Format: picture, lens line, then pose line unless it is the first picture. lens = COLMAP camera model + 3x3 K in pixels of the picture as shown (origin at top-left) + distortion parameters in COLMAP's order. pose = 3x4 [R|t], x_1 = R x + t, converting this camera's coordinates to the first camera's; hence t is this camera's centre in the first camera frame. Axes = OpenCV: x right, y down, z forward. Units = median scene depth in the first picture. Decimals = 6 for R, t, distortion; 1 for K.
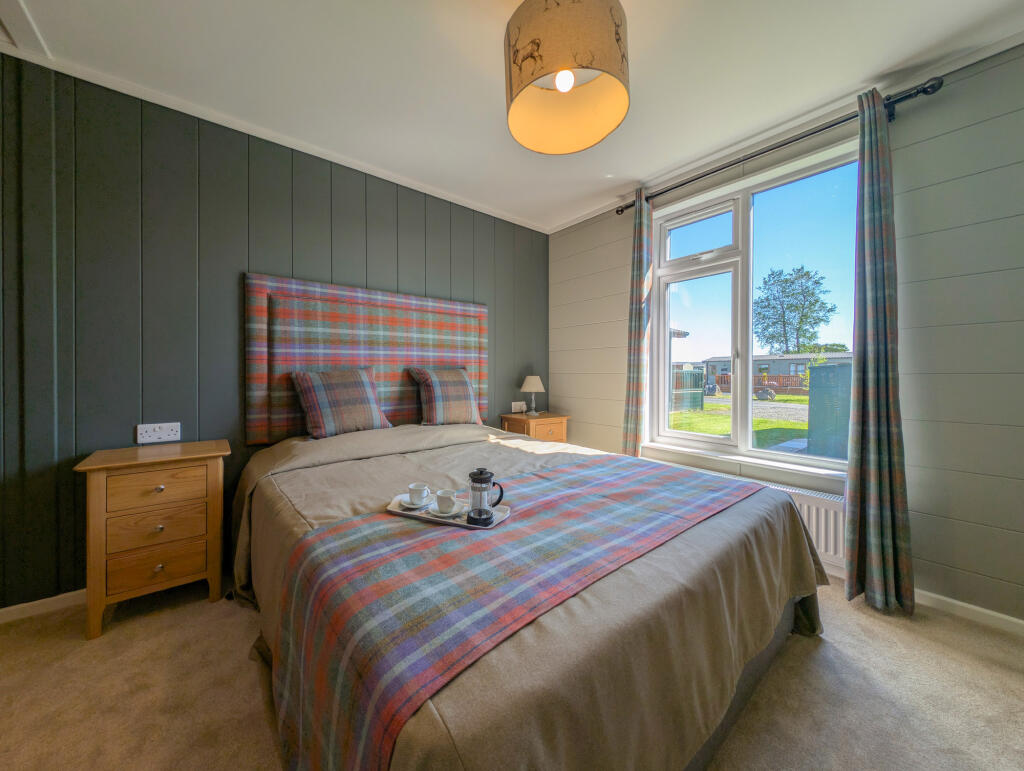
lens RADIAL K [[367.1, 0, 520.4], [0, 367.1, 375.9], [0, 0, 1]] dist [0.003528, -0.000324]
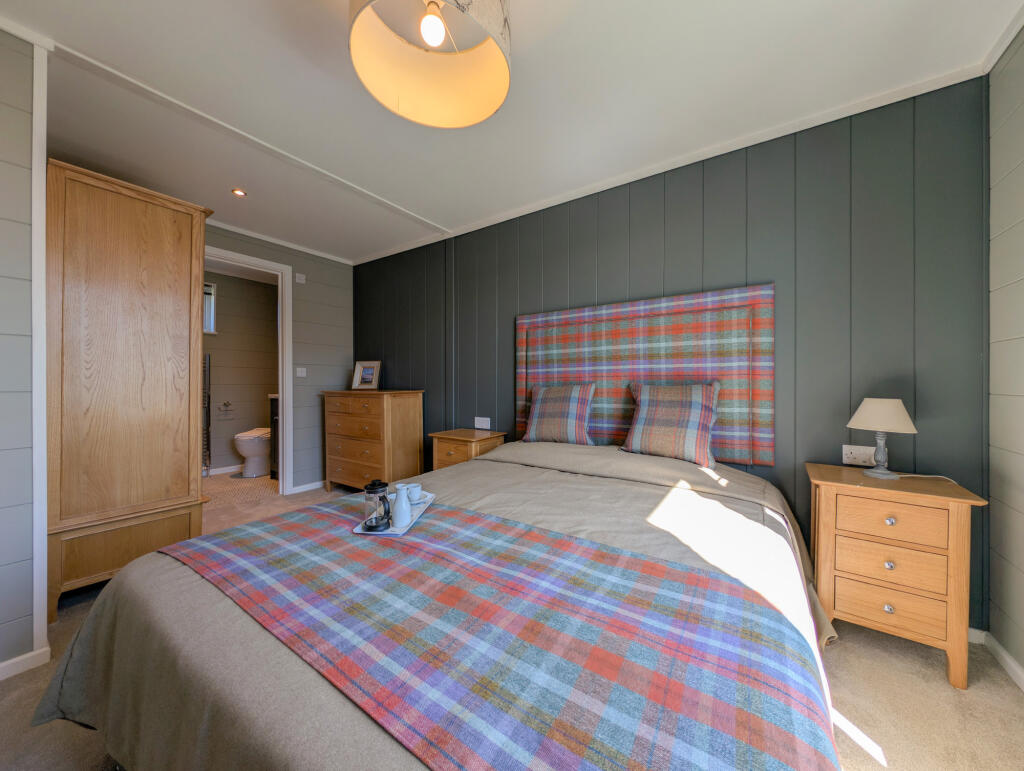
lens RADIAL K [[367.1, 0, 518.5], [0, 367.1, 384.4], [0, 0, 1]] dist [0.003528, -0.000324]
pose [[0.275708, 0.004090, -0.961233, 0.504103], [-0.009487, 0.999954, 0.001534, -0.019604], [0.961195, 0.008696, 0.275734, 0.519988]]
